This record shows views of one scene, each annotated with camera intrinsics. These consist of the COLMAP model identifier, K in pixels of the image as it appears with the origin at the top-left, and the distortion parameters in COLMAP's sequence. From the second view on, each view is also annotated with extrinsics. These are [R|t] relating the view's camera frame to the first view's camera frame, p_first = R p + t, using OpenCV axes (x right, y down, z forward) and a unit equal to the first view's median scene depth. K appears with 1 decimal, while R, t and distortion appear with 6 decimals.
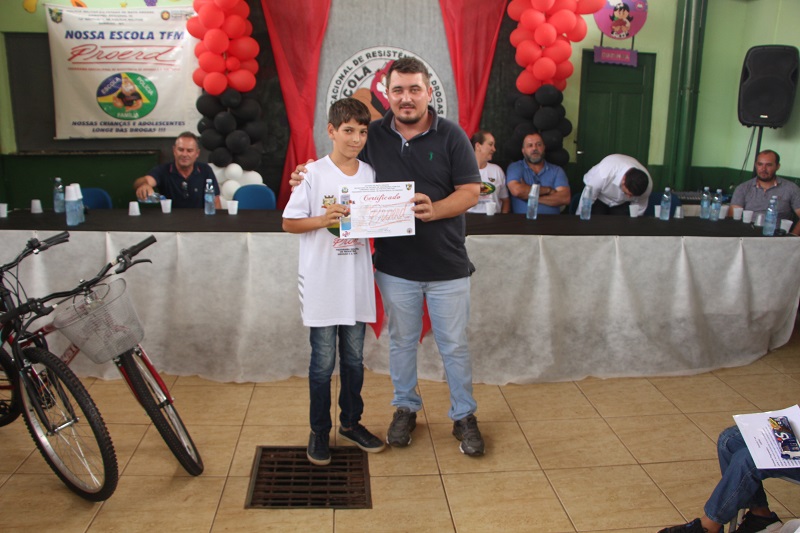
lens RADIAL K [[661.9, 0, 402.6], [0, 661.9, 270.7], [0, 0, 1]] dist [-0.192710, 0.159902]
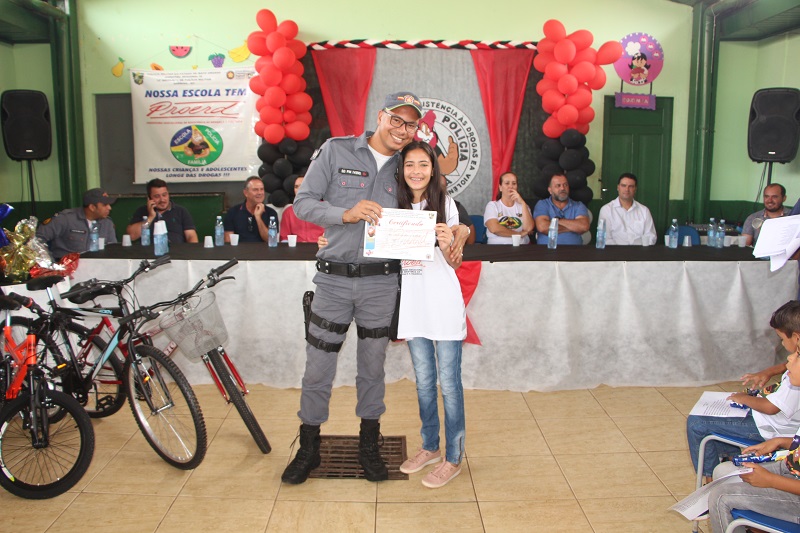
lens RADIAL K [[661.9, 0, 395.7], [0, 661.9, 269.9], [0, 0, 1]] dist [-0.192710, 0.159902]
pose [[0.996680, -0.007493, -0.081073, 0.013852], [0.002349, 0.997988, -0.063357, 0.021852], [0.081385, 0.062956, 0.994692, -0.110564]]
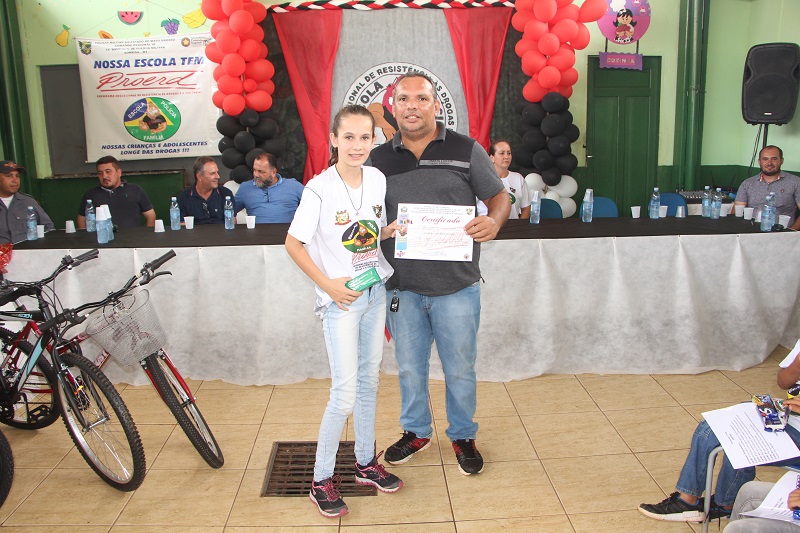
lens RADIAL K [[661.9, 0, 396.5], [0, 661.9, 271.1], [0, 0, 1]] dist [-0.192710, 0.159902]
pose [[0.997941, -0.029796, -0.056794, 0.025803], [0.029075, 0.999486, -0.013470, 0.003348], [0.057166, 0.011791, 0.998295, -0.038413]]
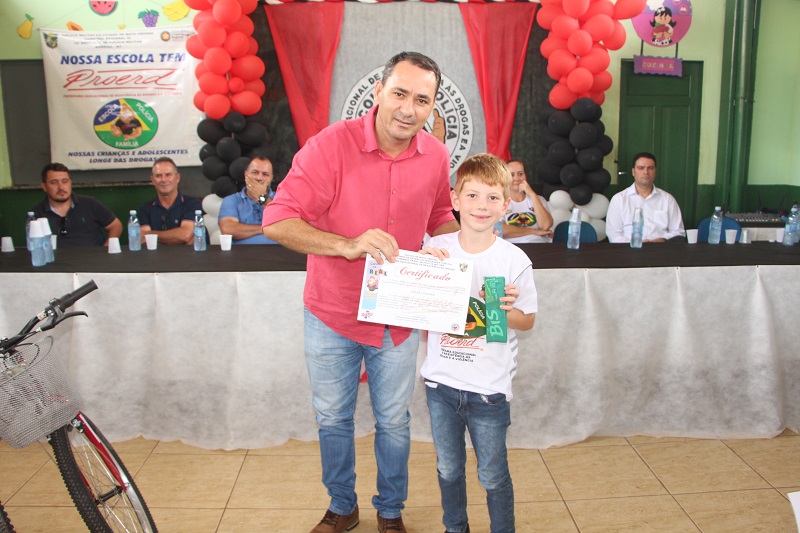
lens RADIAL K [[661.9, 0, 399.3], [0, 661.9, 268.3], [0, 0, 1]] dist [-0.192710, 0.159902]
pose [[0.998396, -0.018495, -0.053518, 0.011725], [0.015795, 0.998602, -0.050440, -0.010733], [0.054376, 0.049513, 0.997292, 0.106841]]
